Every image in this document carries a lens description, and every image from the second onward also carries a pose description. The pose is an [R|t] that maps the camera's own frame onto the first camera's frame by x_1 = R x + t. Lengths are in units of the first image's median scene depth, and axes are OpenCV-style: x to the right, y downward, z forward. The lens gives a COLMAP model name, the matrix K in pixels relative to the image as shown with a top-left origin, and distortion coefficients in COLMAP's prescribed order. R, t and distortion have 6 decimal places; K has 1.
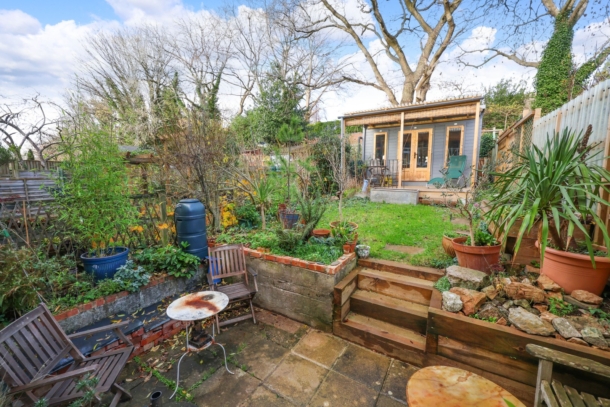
lens RADIAL K [[243.1, 0, 305.0], [0, 243.1, 203.5], [0, 0, 1]] dist [-0.000613, 0.000271]
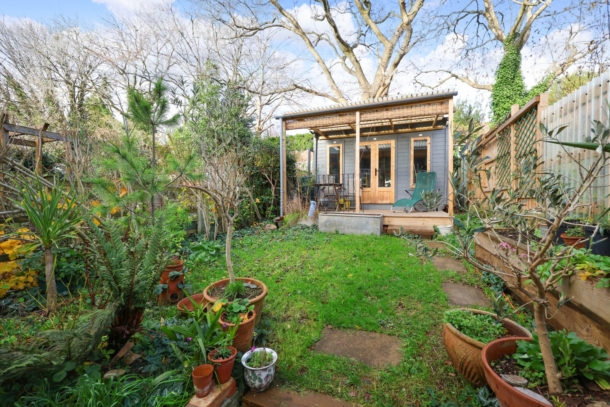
lens RADIAL K [[261.1, 0, 305.0], [0, 261.1, 203.5], [0, 0, 1]] dist [-0.001590, -0.000221]
pose [[0.988482, 0.001266, 0.151332, 0.092003], [0.013971, 0.994931, -0.099580, -0.011052], [-0.150691, 0.100547, 0.983454, 0.201087]]
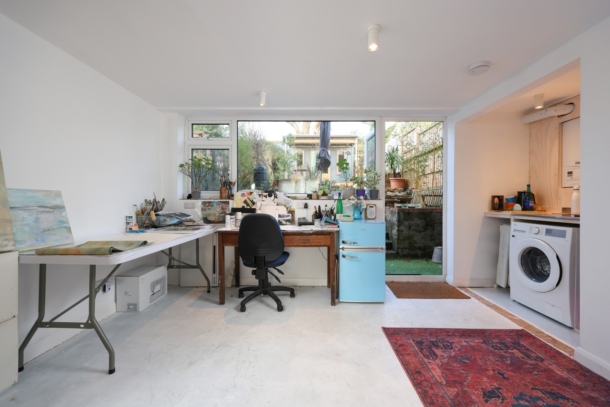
lens RADIAL K [[243.1, 0, 305.0], [0, 243.1, 203.5], [0, 0, 1]] dist [-0.000613, 0.000271]
pose [[0.873717, 0.000583, 0.486434, -0.449350], [0.046447, 0.995330, -0.084620, 0.192473], [-0.484212, 0.096527, 0.869610, -0.349582]]
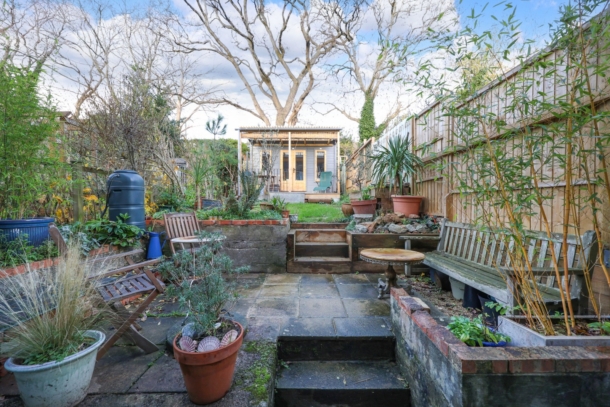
lens RADIAL K [[243.1, 0, 305.0], [0, 243.1, 203.5], [0, 0, 1]] dist [-0.000613, 0.000271]
pose [[0.853546, 0.000970, 0.521017, -0.146530], [0.057481, 0.993719, -0.096016, 0.093599], [-0.517837, 0.111903, 0.848129, -0.055325]]
